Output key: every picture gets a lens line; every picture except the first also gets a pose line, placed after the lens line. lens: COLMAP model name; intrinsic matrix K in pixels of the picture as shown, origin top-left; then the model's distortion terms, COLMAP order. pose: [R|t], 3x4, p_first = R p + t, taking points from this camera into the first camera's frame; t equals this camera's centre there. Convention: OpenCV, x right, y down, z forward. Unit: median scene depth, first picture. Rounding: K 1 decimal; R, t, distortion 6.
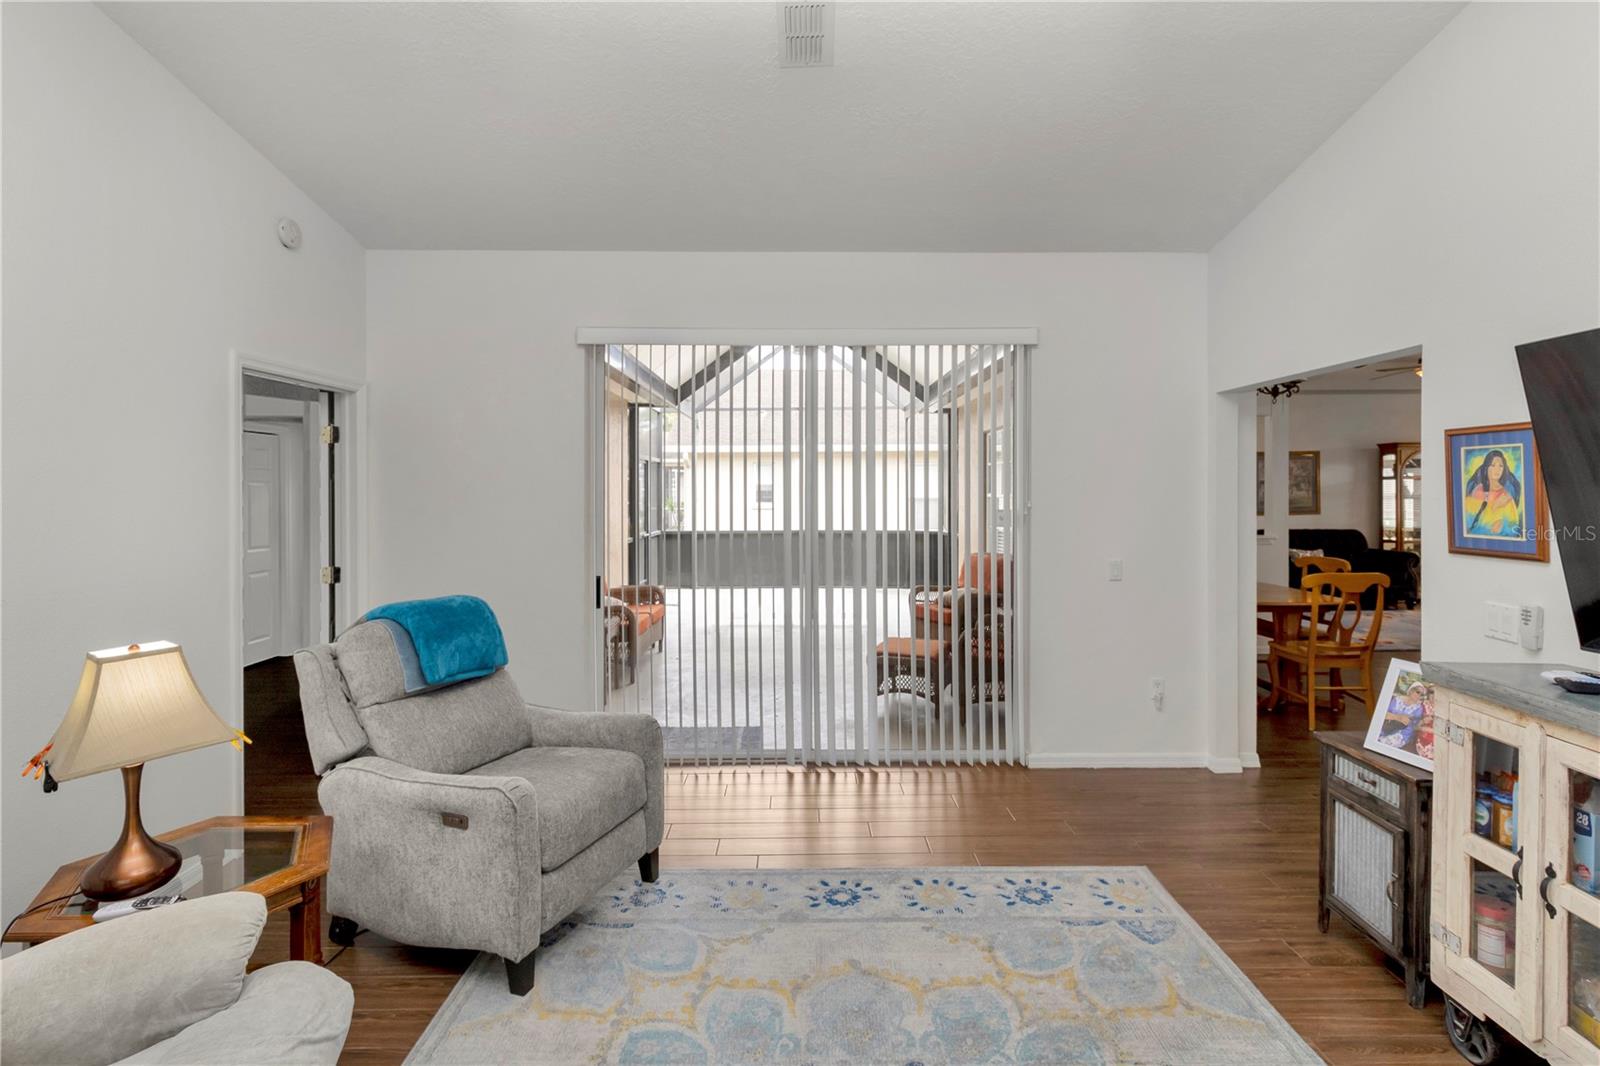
lens RADIAL K [[750.9, 0, 808.7], [0, 750.9, 495.1], [0, 0, 1]] dist [0.000000, 0.000036]
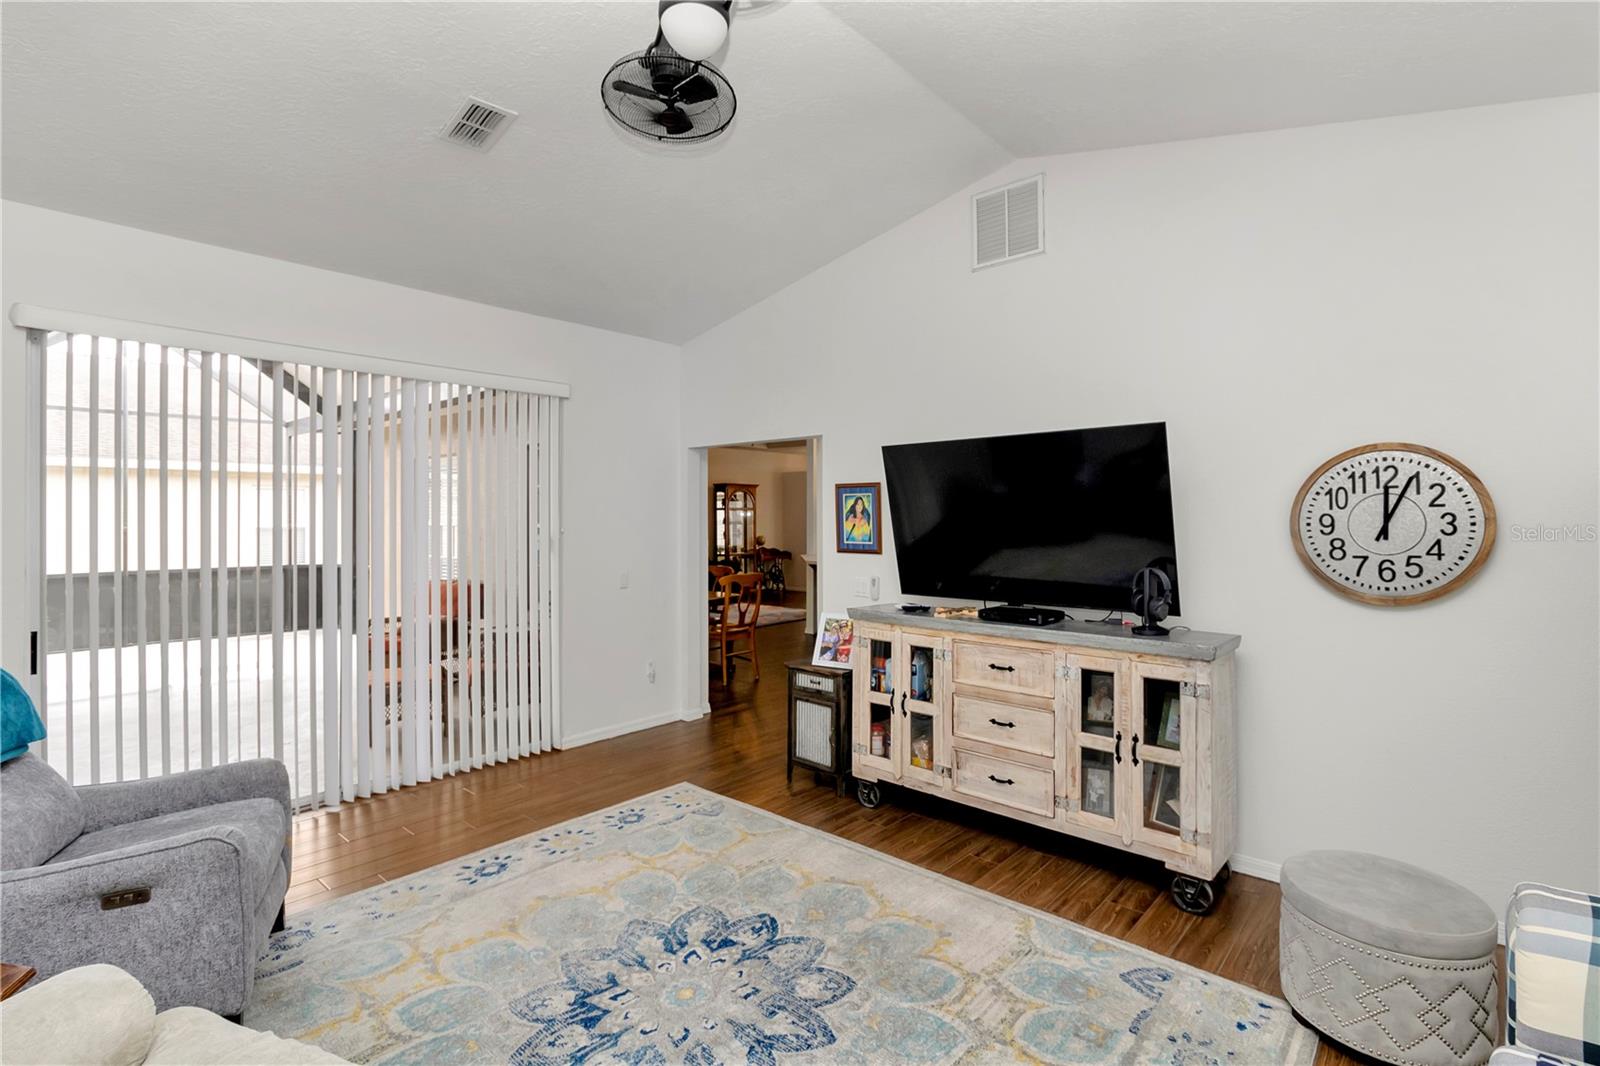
lens RADIAL K [[753.0, 0, 819.2], [0, 753.0, 515.0], [0, 0, 1]] dist [0.000275, 0.000128]
pose [[0.660802, 0.002317, 0.750557, -0.551890], [0.005768, 0.999950, -0.008165, 0.001569], [-0.750538, 0.009725, 0.660755, -0.169340]]
